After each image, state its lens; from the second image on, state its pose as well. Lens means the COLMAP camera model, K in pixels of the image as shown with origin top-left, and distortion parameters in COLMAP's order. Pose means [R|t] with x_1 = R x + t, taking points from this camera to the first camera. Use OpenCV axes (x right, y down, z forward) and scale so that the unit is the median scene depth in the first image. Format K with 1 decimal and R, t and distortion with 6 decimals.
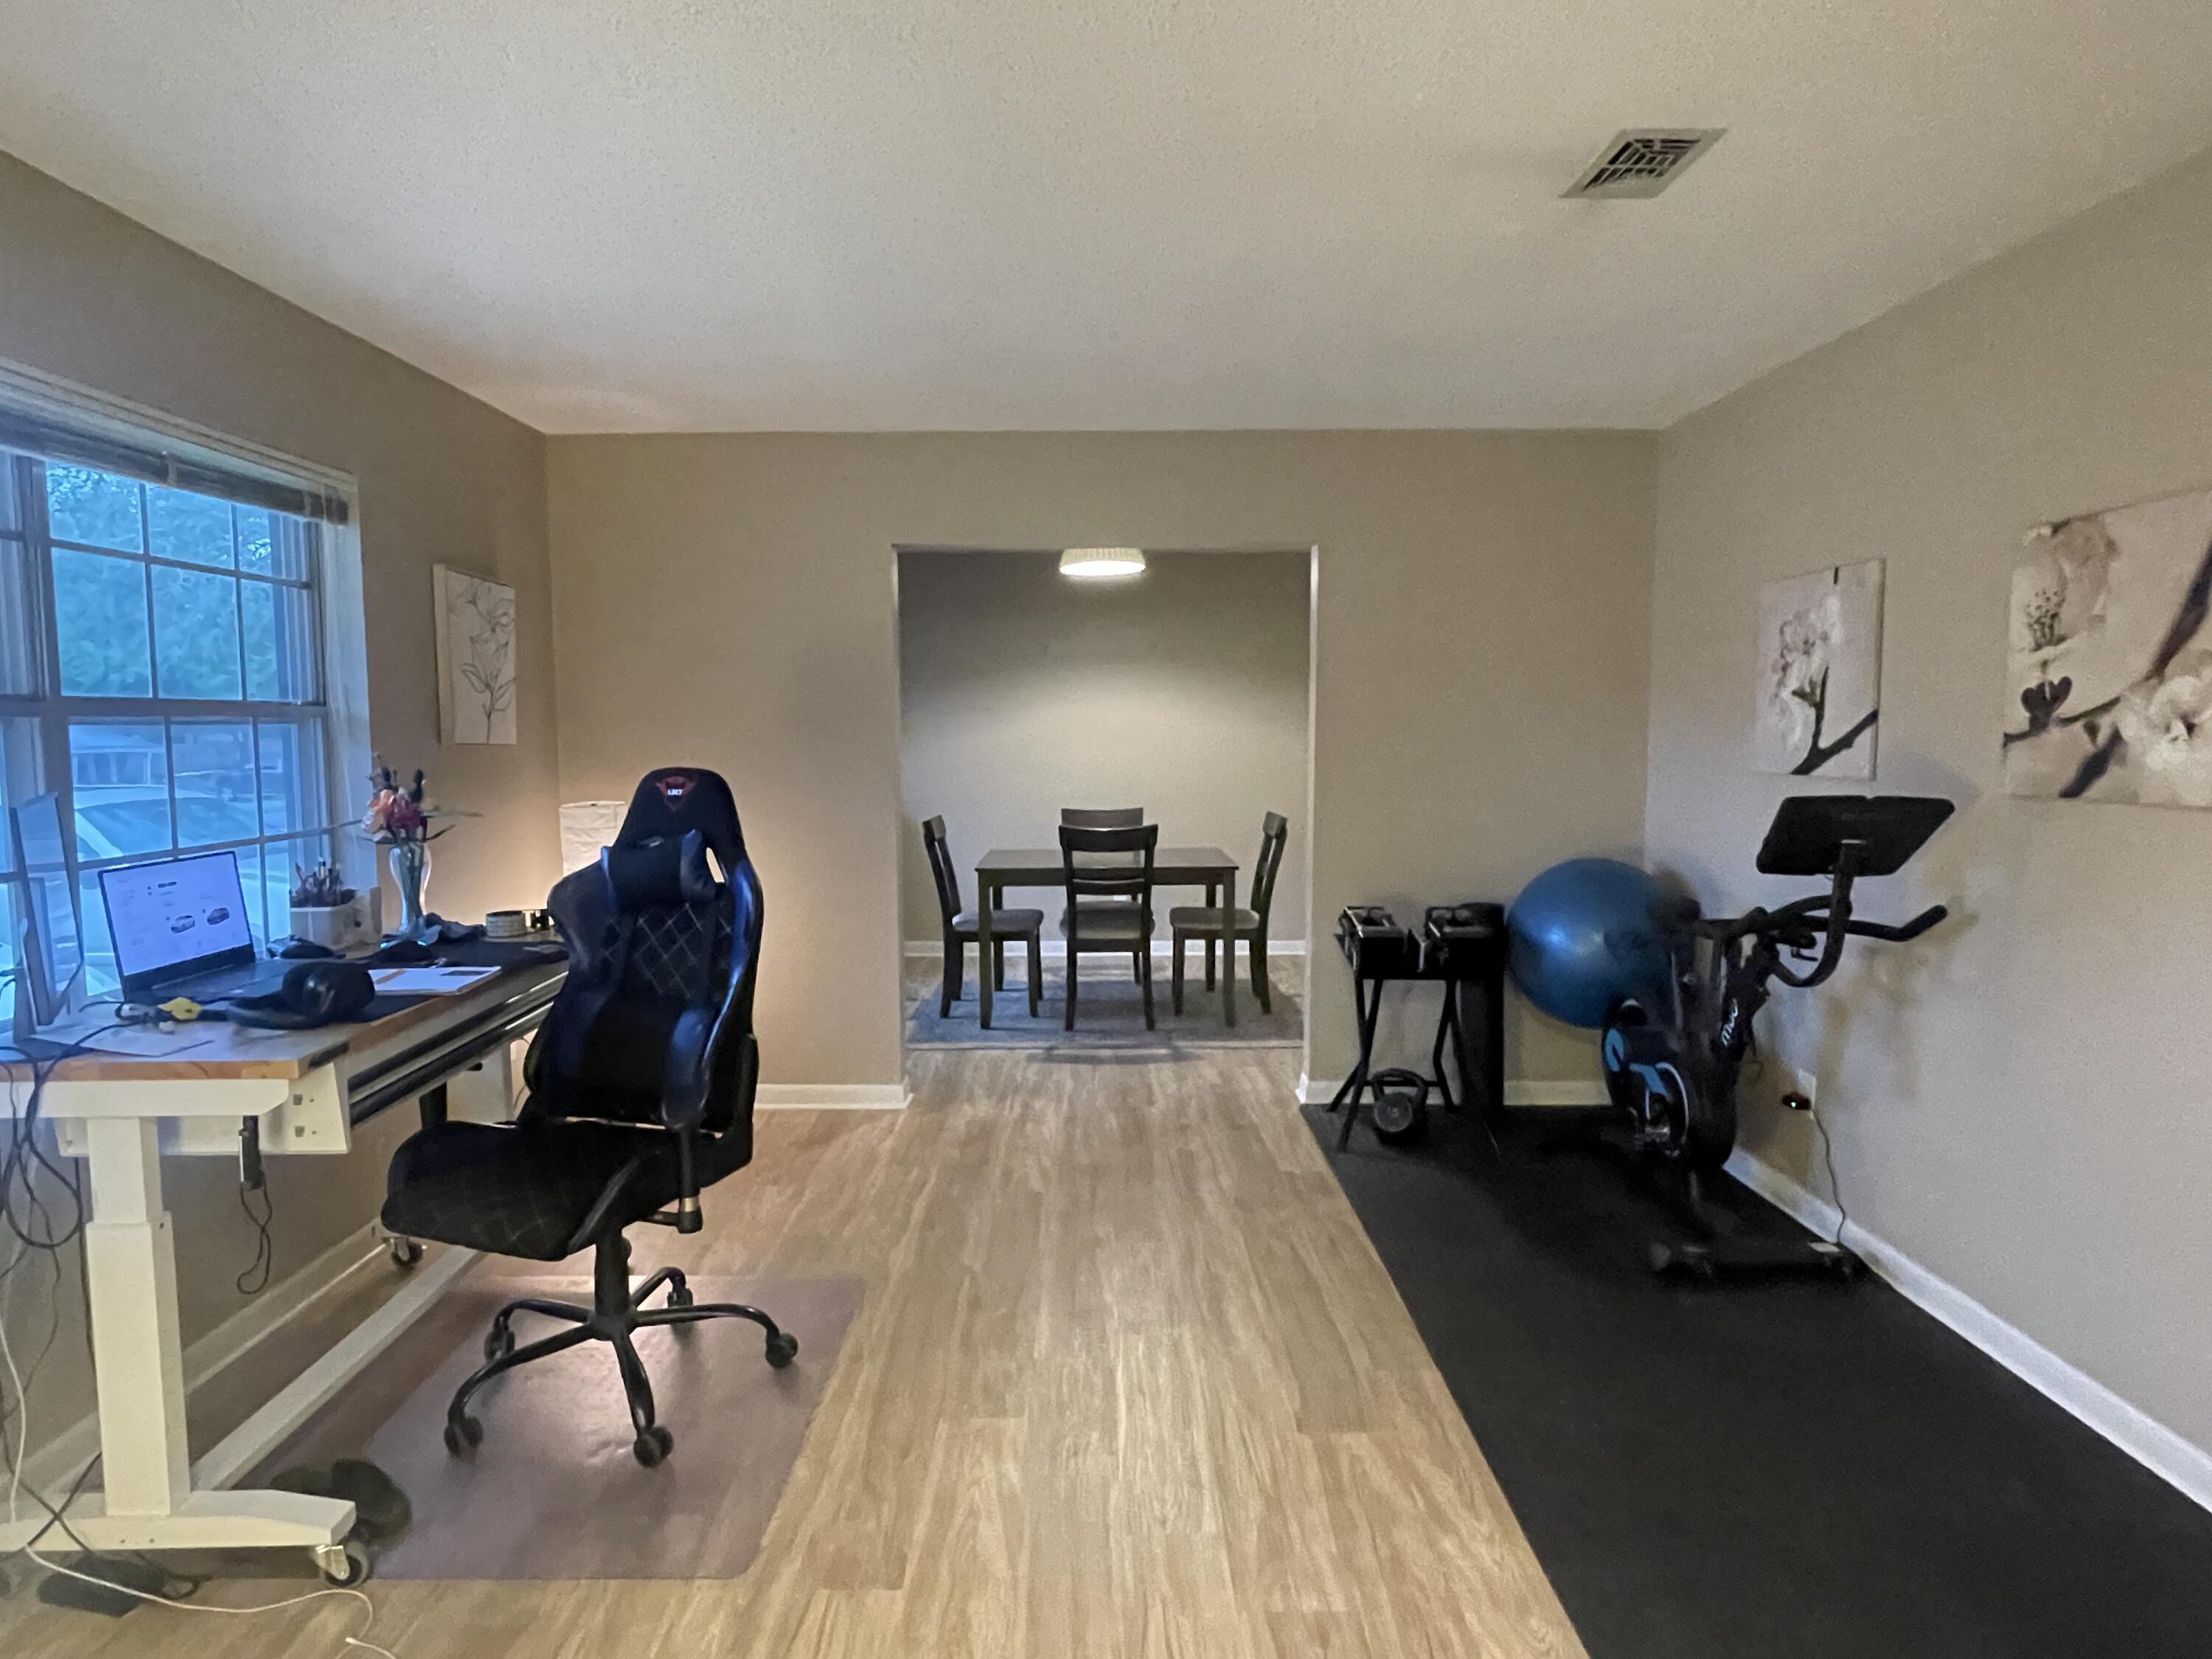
lens RADIAL K [[1253.0, 0, 1106.0], [0, 1253.0, 829.5], [0, 0, 1]] dist [0.001186, 0.000232]
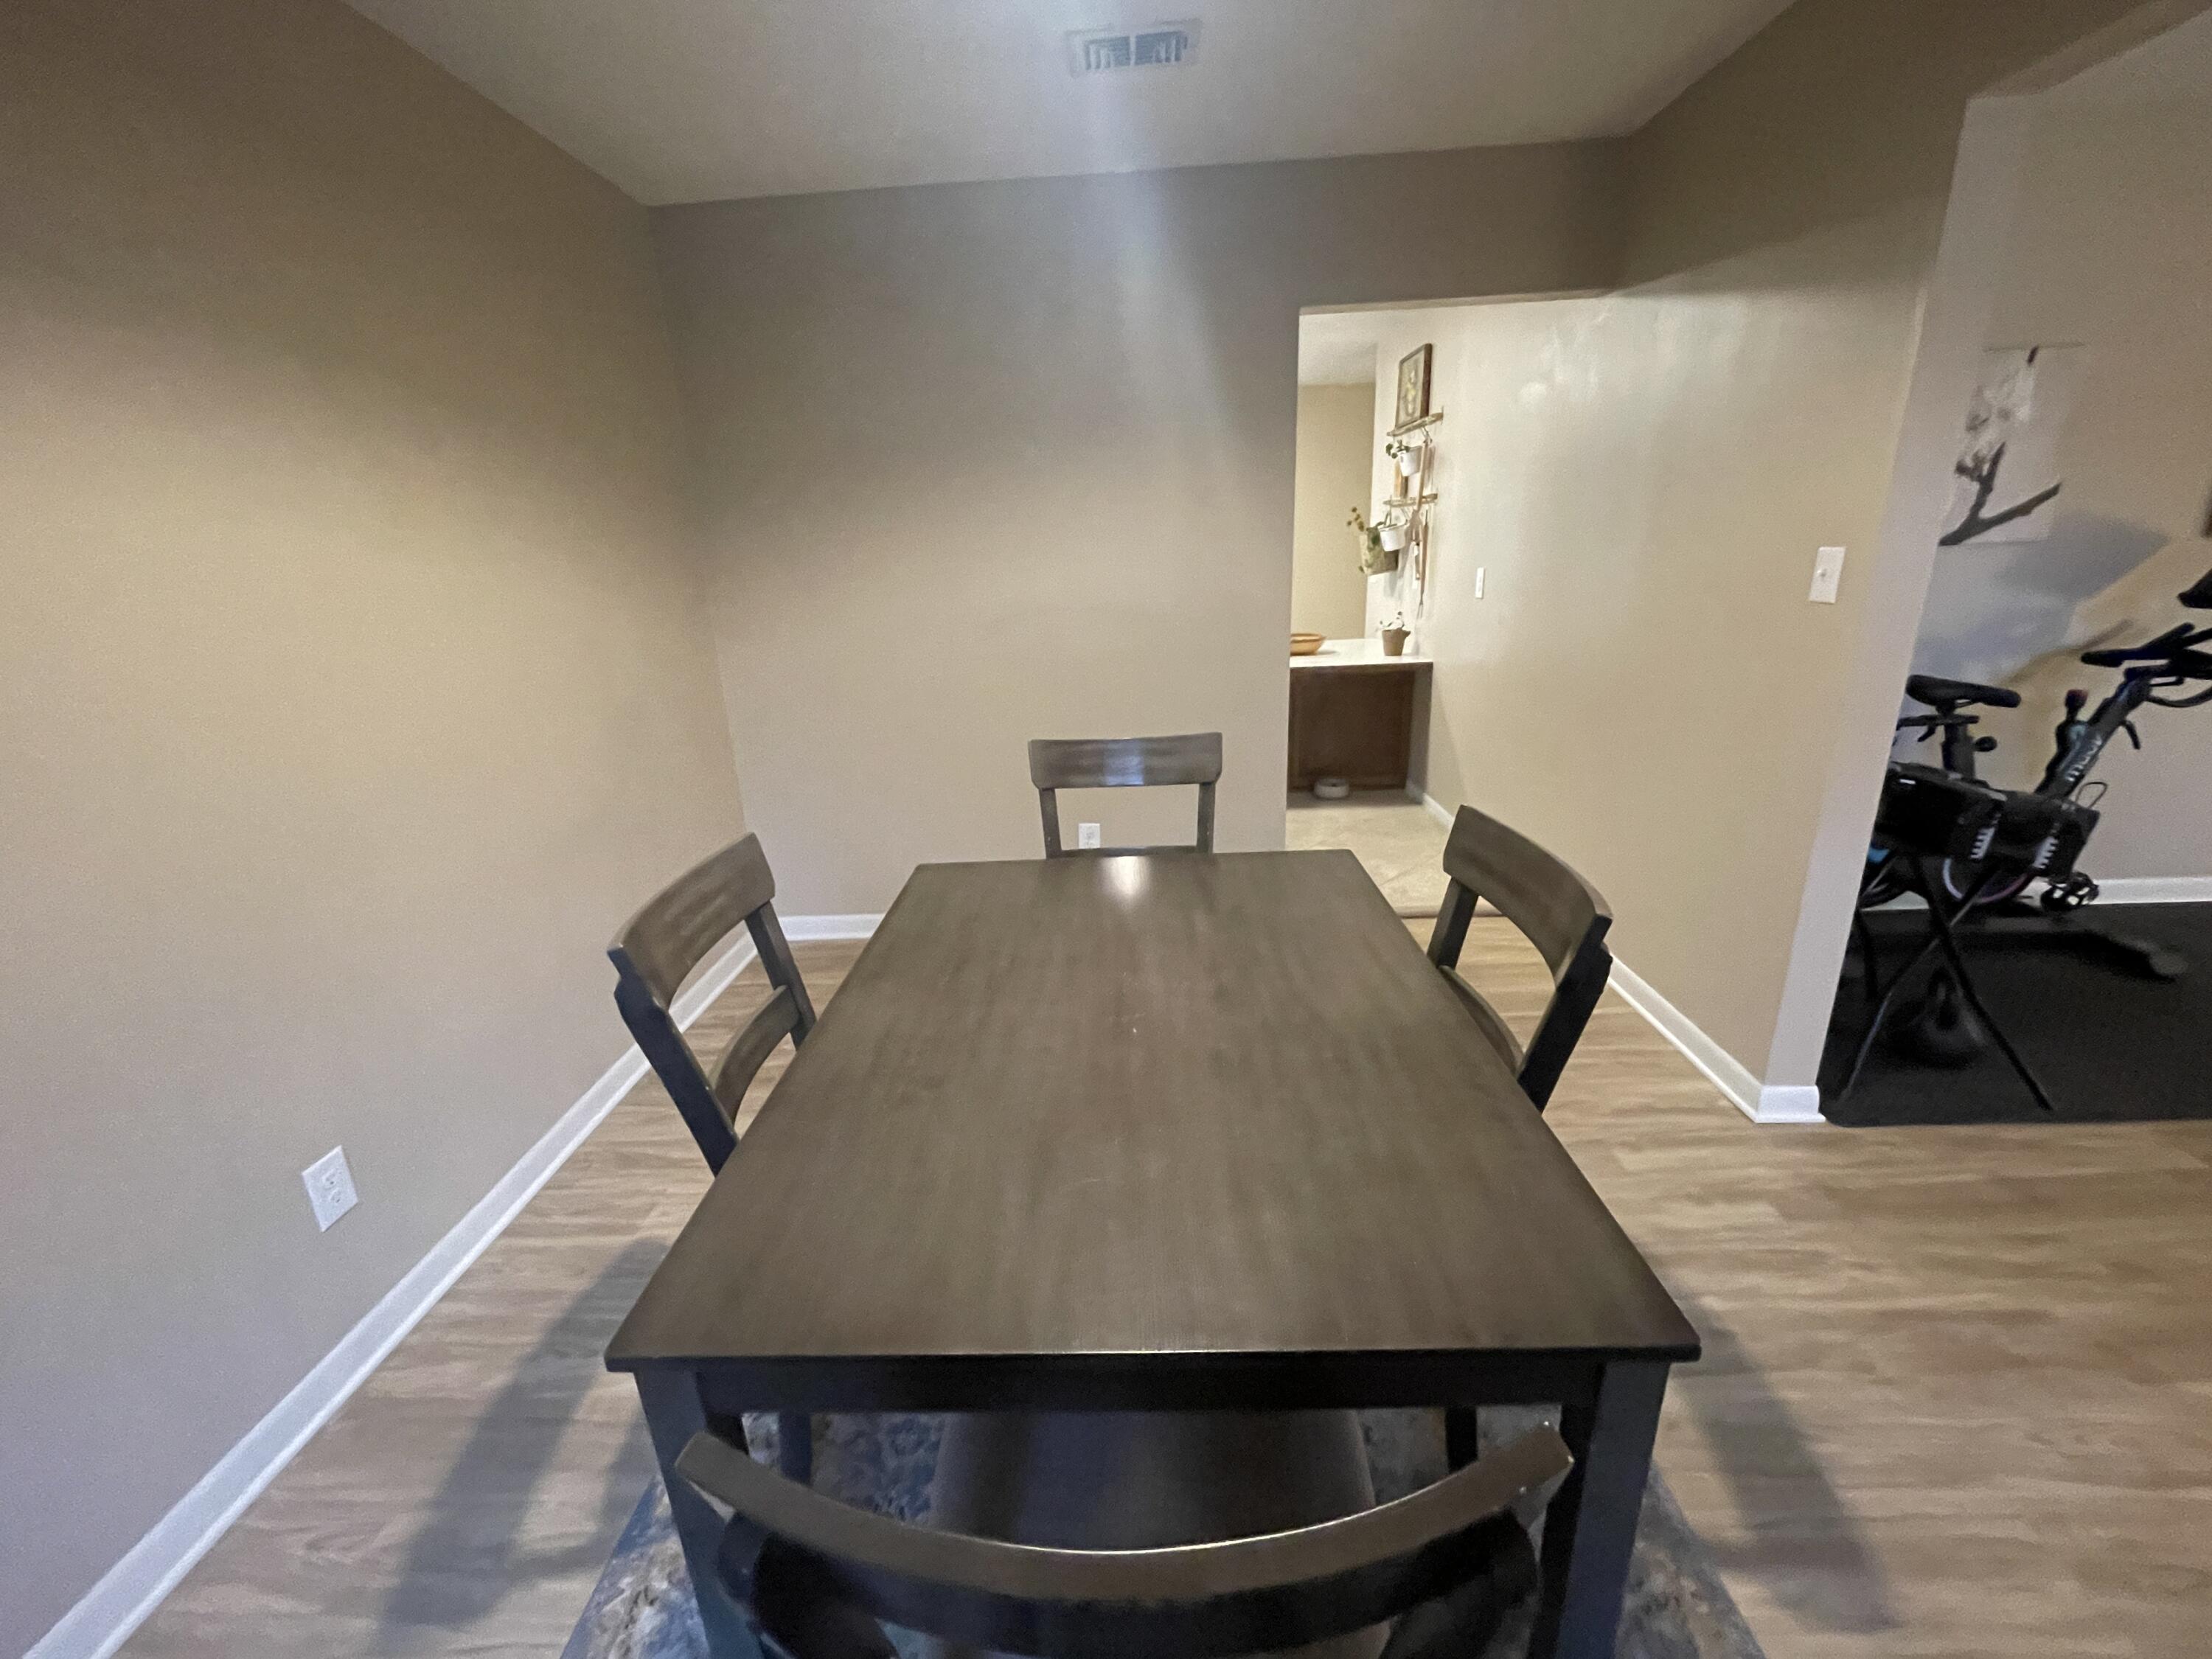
lens RADIAL K [[892.6, 0, 1106.0], [0, 892.6, 829.5], [0, 0, 1]] dist [-0.010806, -0.000103]
pose [[0.055868, -0.318506, 0.946273, -0.330800], [0.130634, 0.941938, 0.309335, -0.149902], [-0.989855, 0.106334, 0.094232, 1.733915]]
